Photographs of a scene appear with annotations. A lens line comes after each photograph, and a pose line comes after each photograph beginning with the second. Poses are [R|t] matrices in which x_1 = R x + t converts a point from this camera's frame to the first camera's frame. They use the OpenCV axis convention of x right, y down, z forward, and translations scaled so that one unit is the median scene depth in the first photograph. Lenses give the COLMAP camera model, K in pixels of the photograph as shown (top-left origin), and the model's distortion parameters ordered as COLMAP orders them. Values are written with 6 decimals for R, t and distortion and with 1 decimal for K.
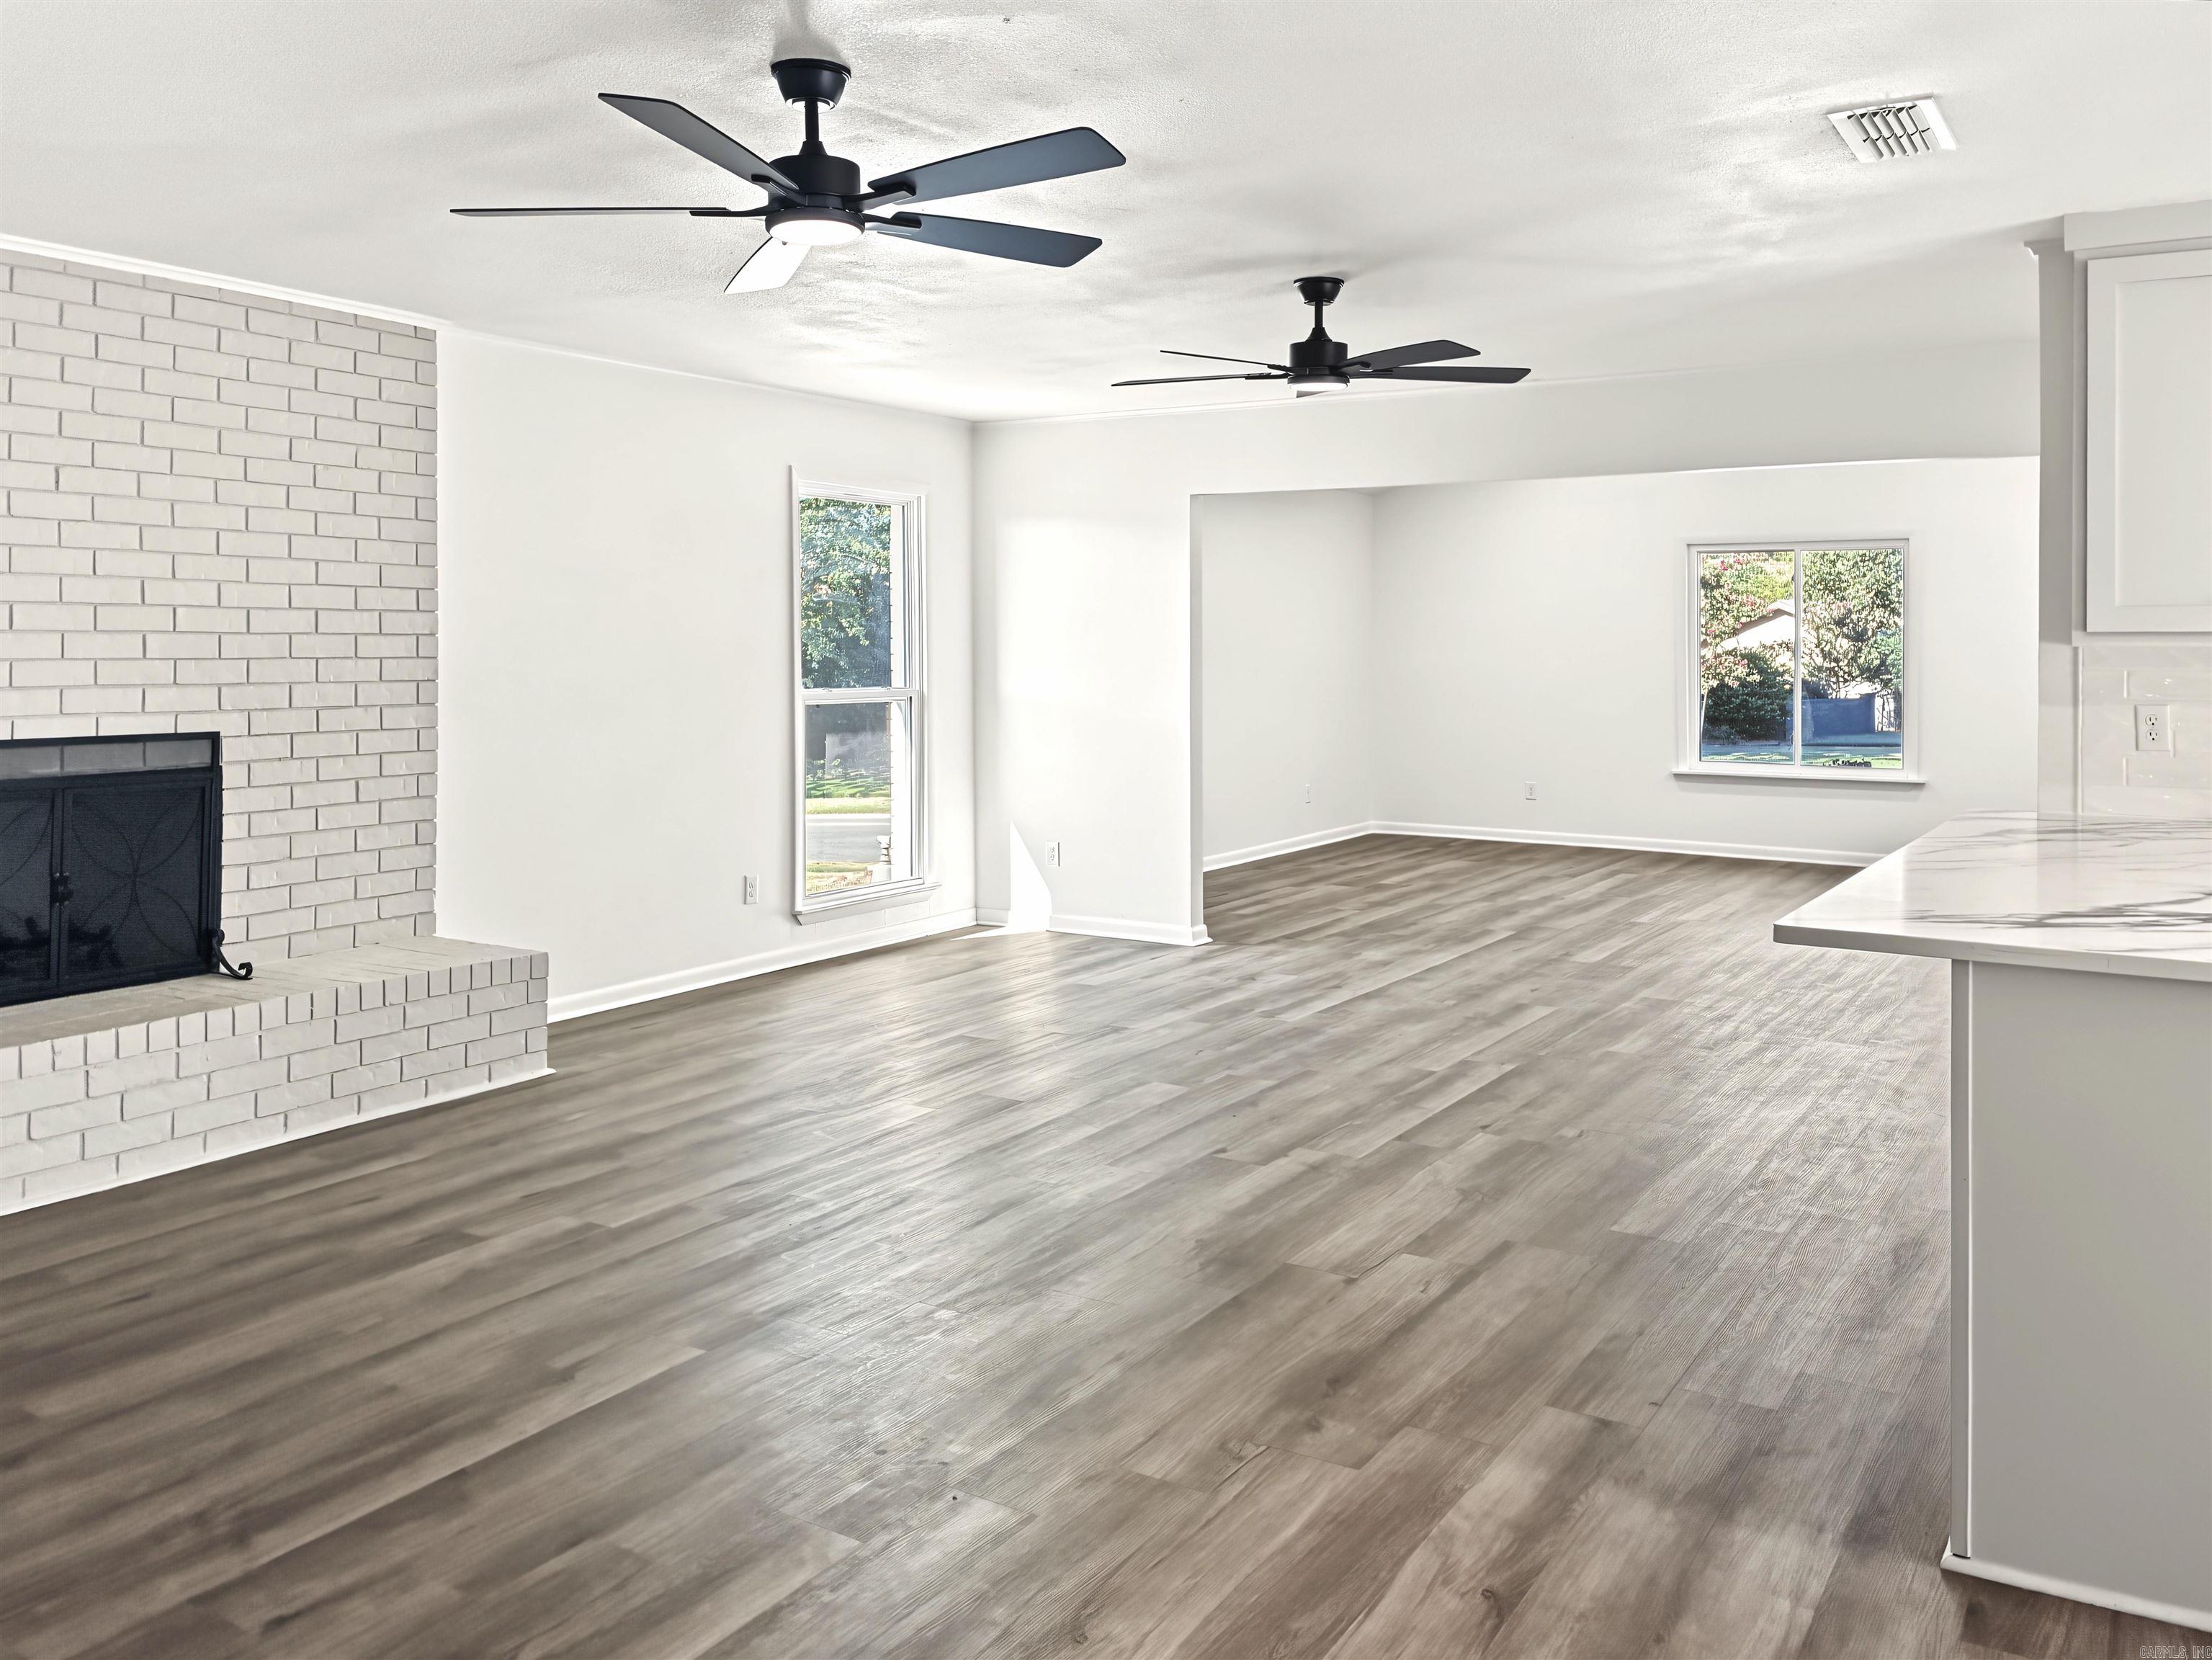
lens RADIAL K [[1793.2, 0, 1113.0], [0, 1793.2, 672.6], [0, 0, 1]] dist [0.070254, -0.068649]
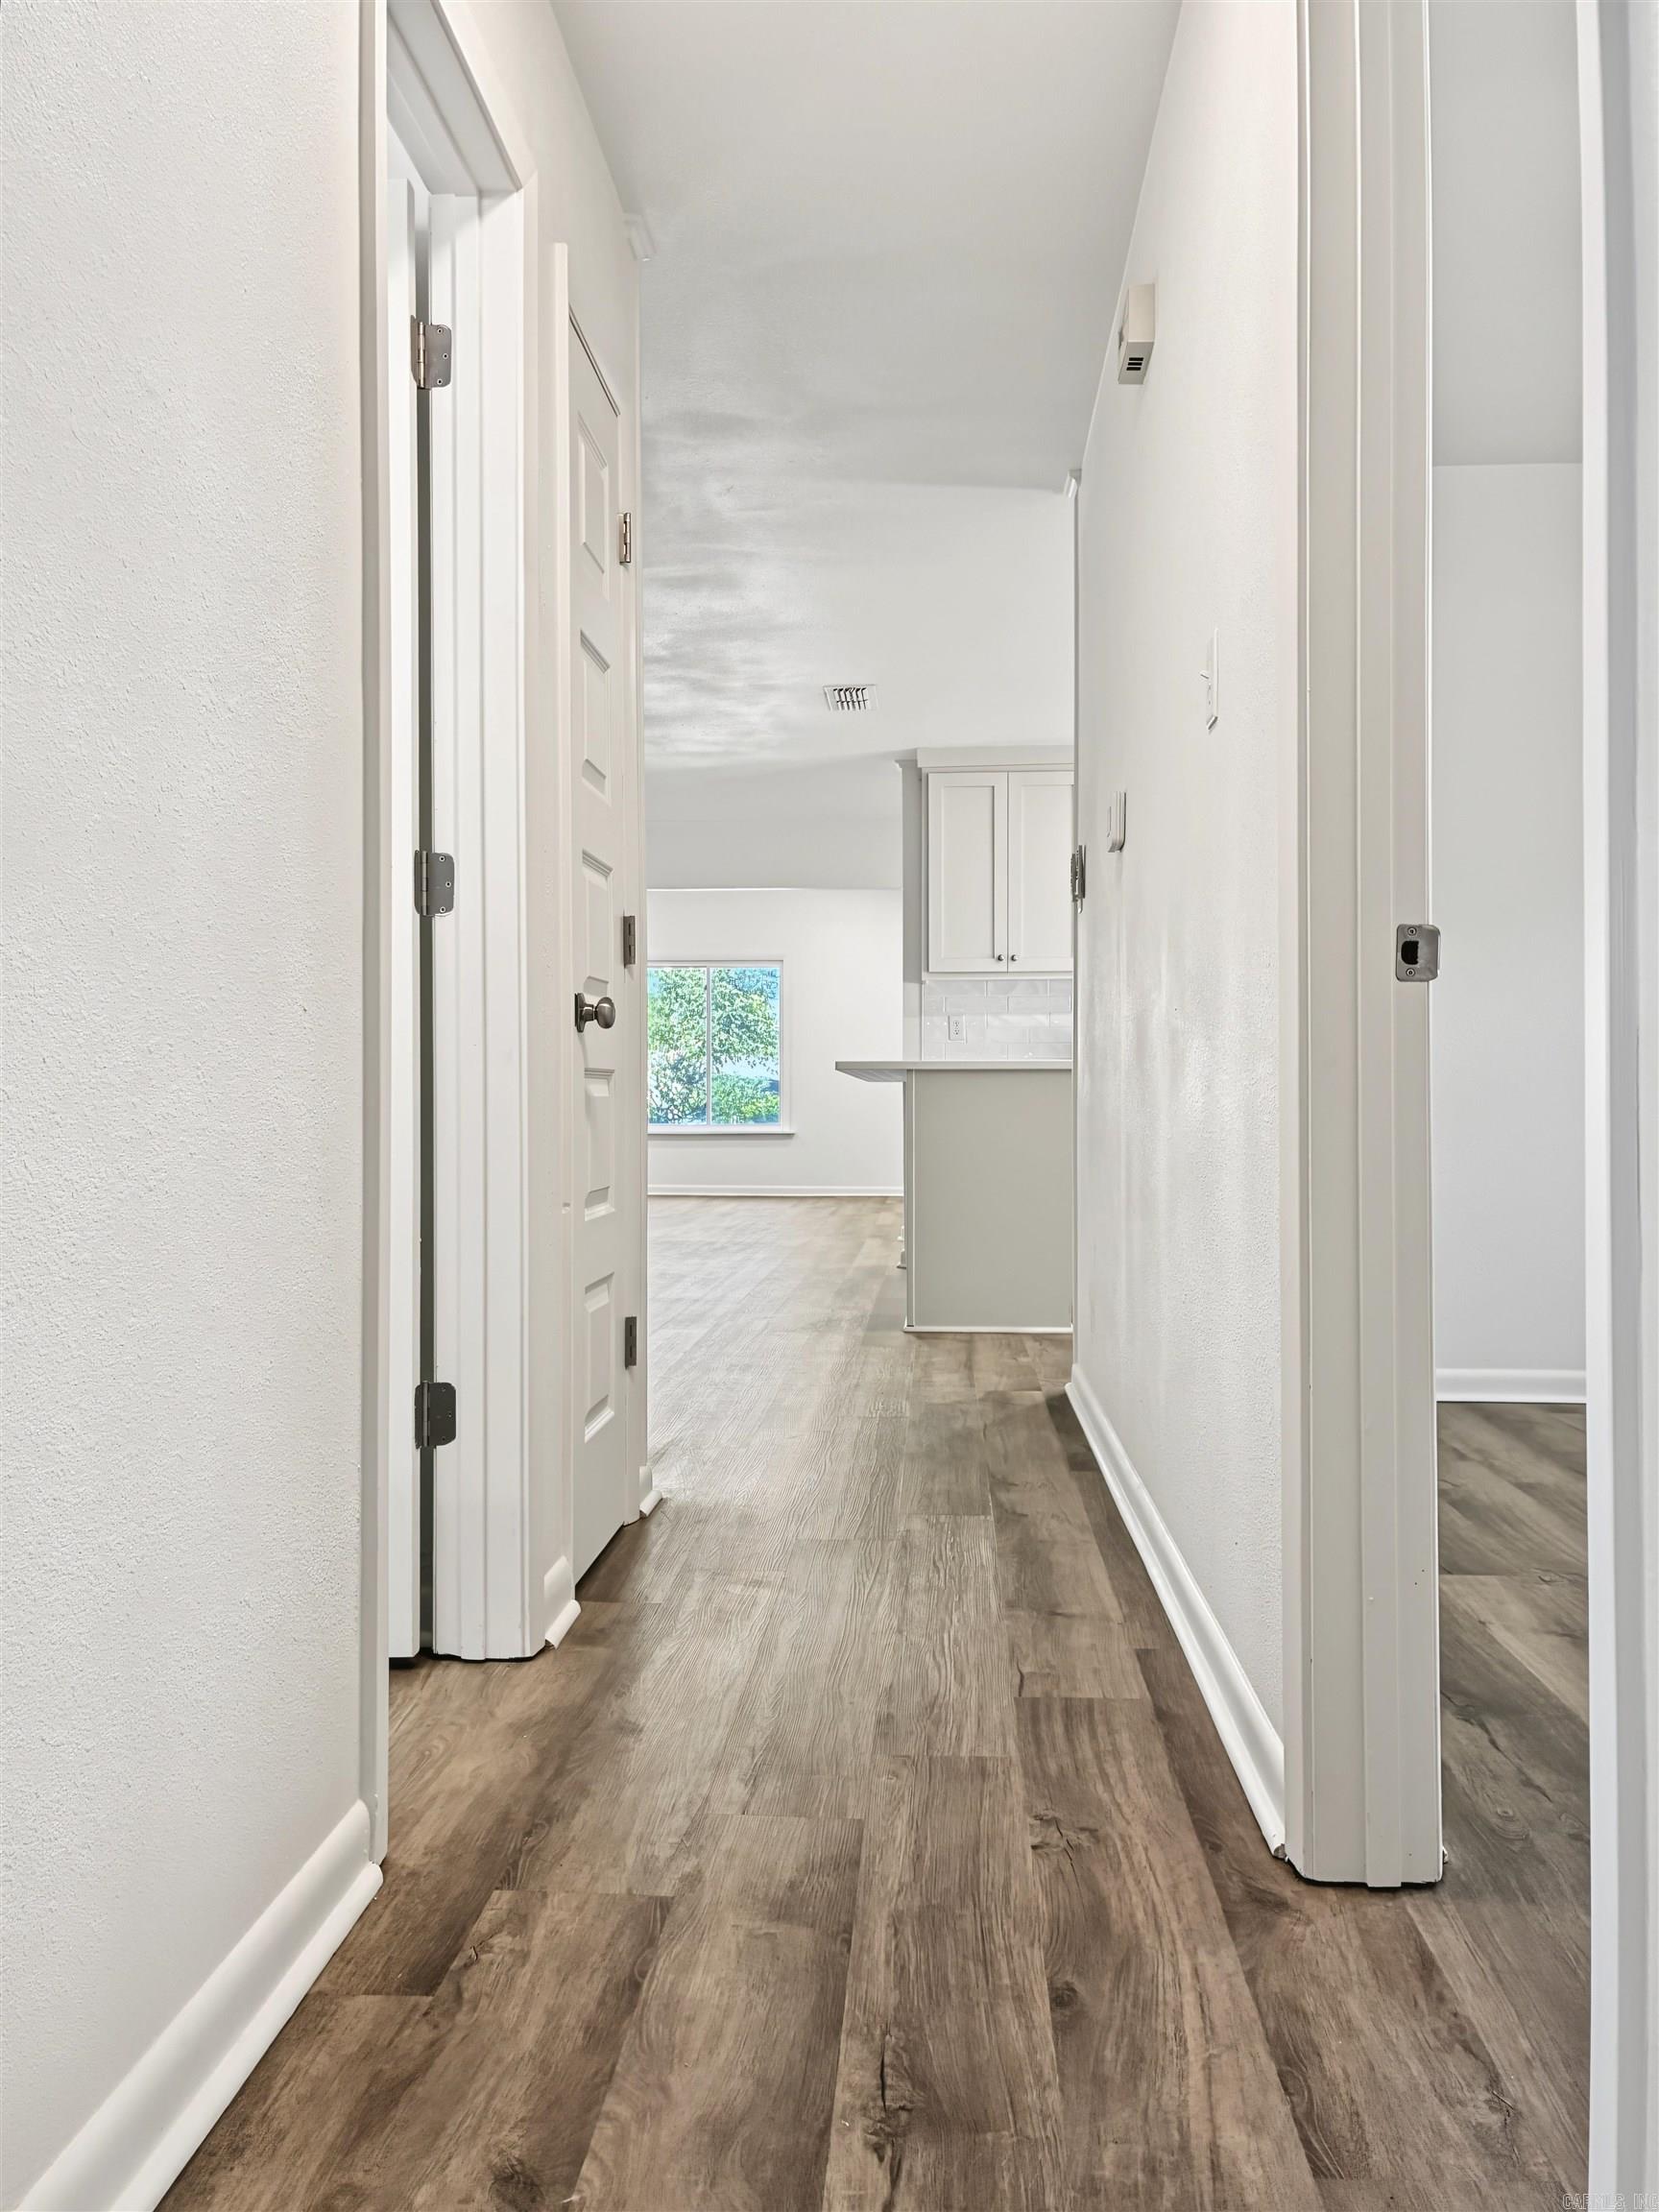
lens RADIAL K [[1793.0, 0, 824.3], [0, 1793.0, 1114.5], [0, 0, 1]] dist [0.070254, -0.068649]
pose [[0.888352, -0.001866, 0.459159, -0.356397], [0.006405, 0.999945, -0.008328, 0.121352], [-0.459118, 0.010339, 0.888315, -0.513833]]
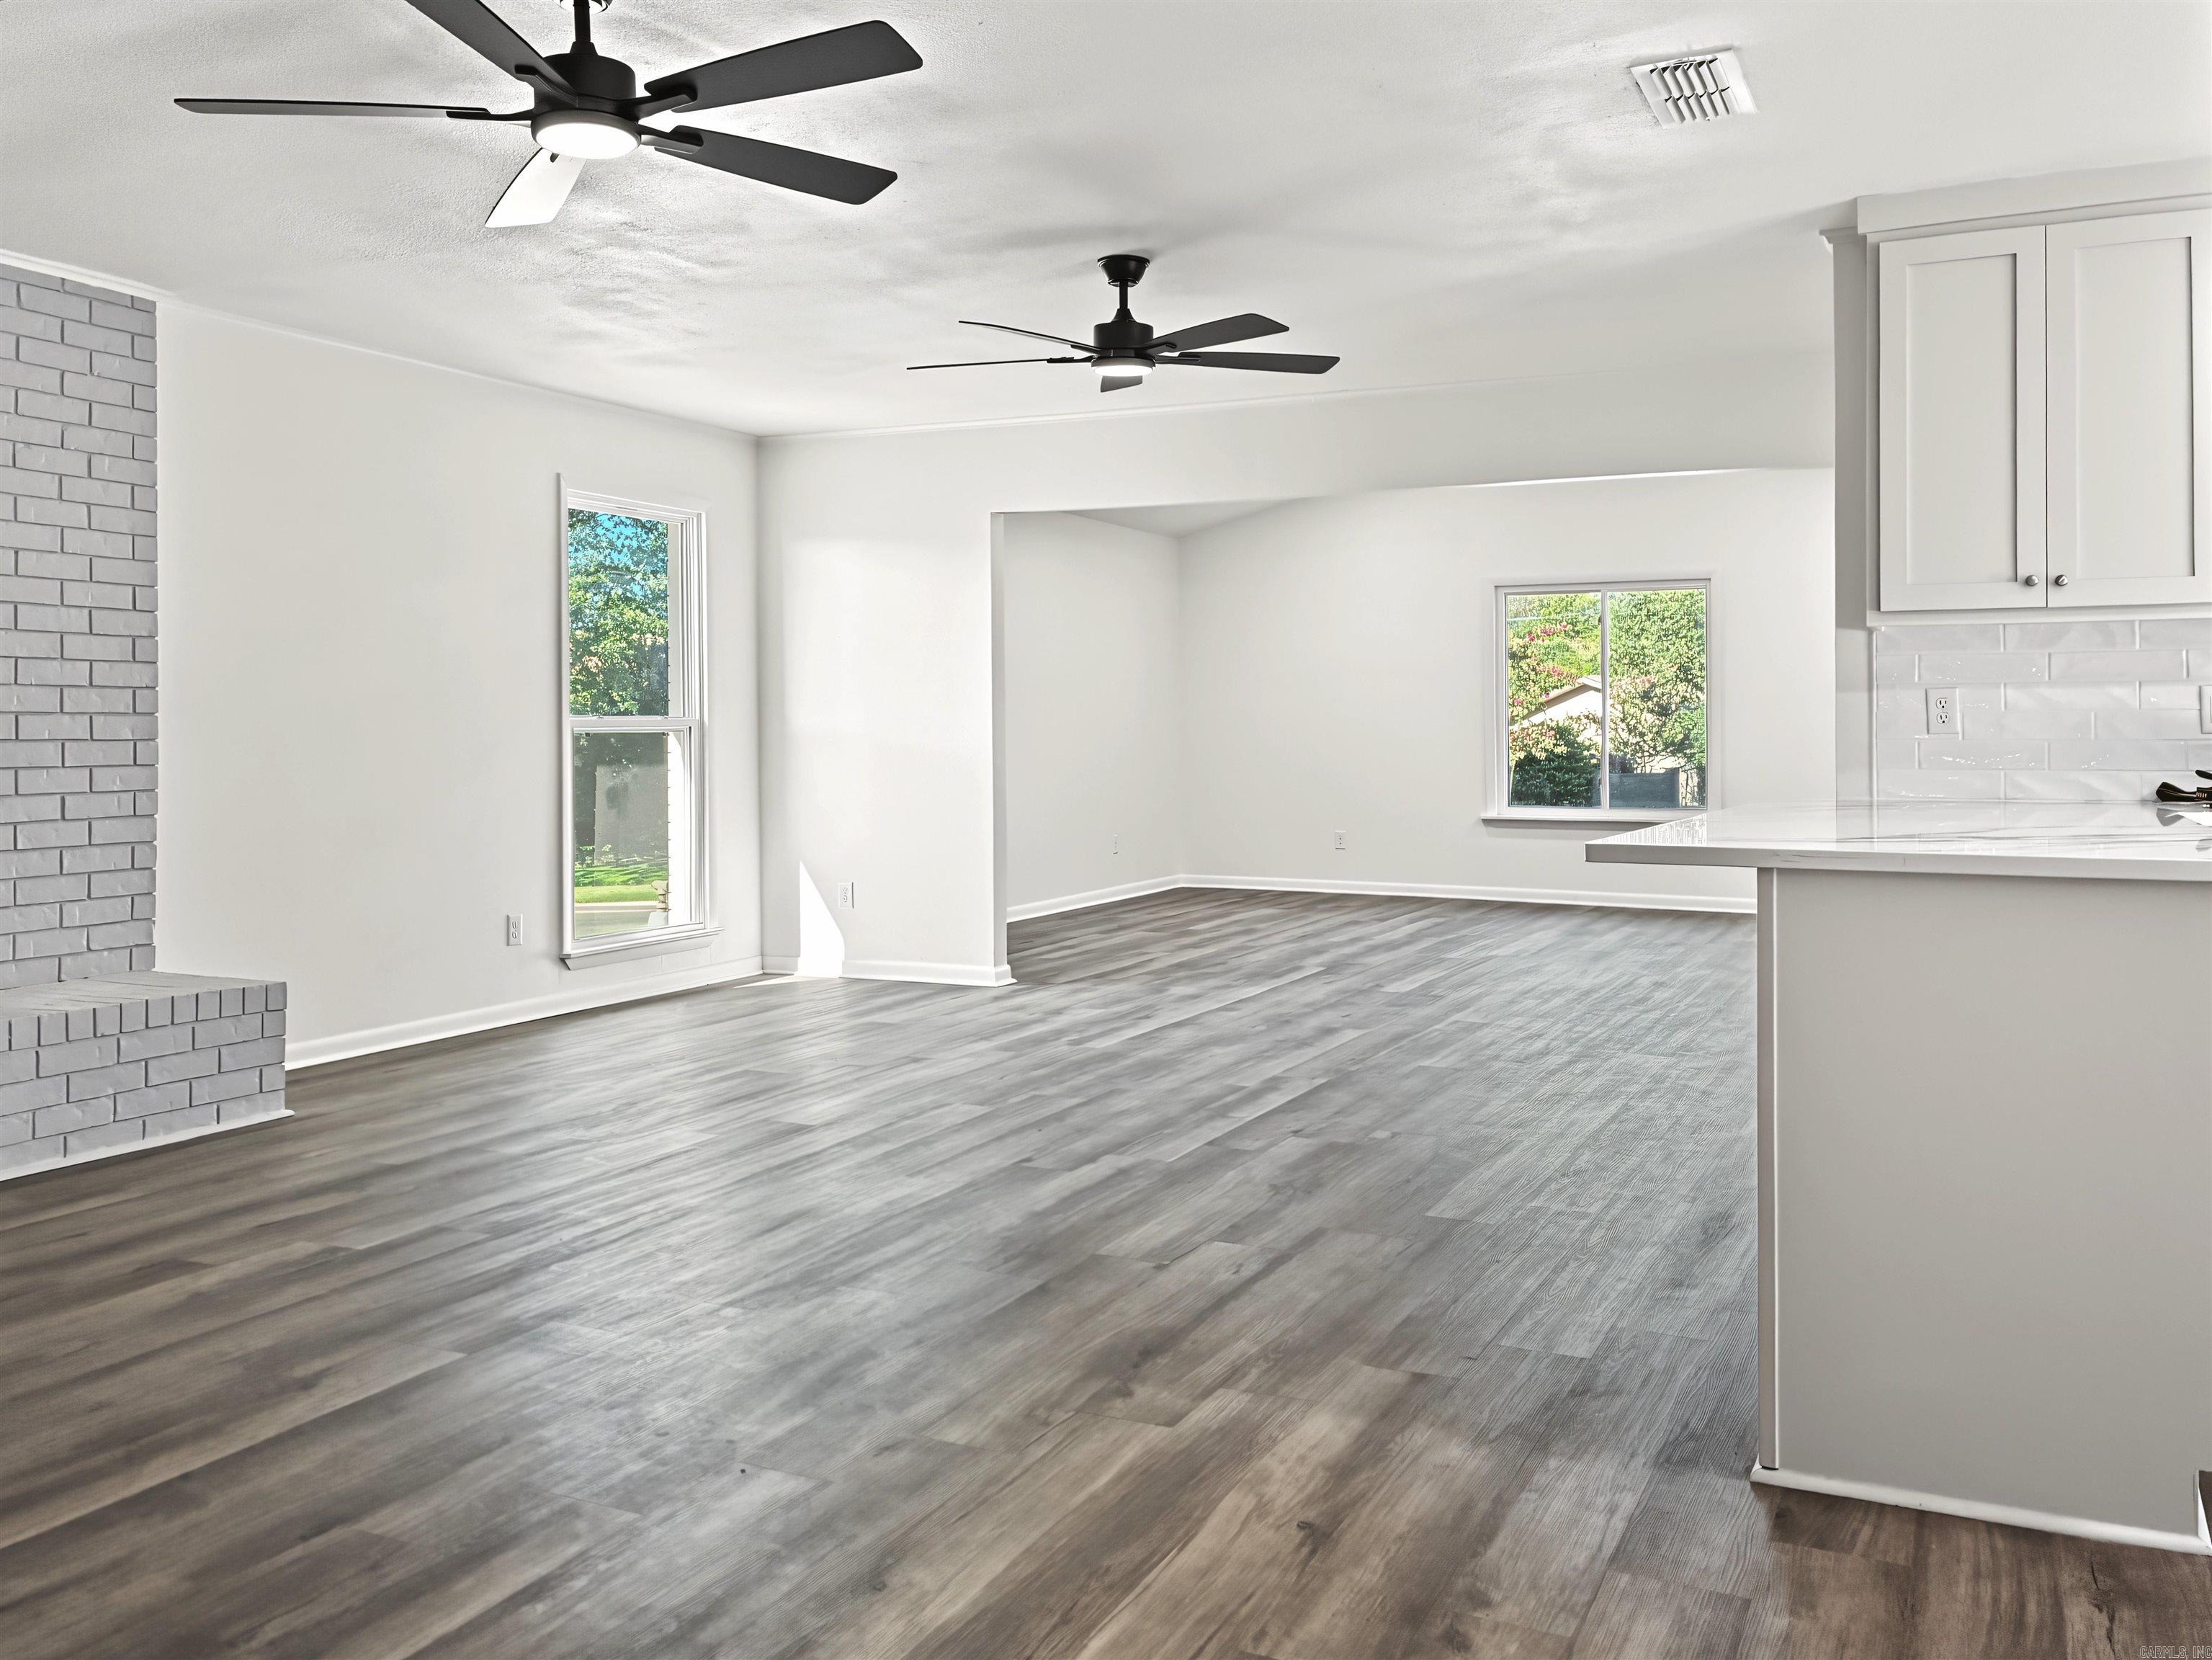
lens RADIAL K [[1885.2, 0, 1110.2], [0, 1885.2, 733.4], [0, 0, 1]] dist [0.064866, -0.053951]
pose [[0.994293, -0.003248, 0.106635, -0.001349], [0.004691, 0.999901, -0.013283, 0.049505], [-0.106581, 0.013707, 0.994210, -0.000938]]
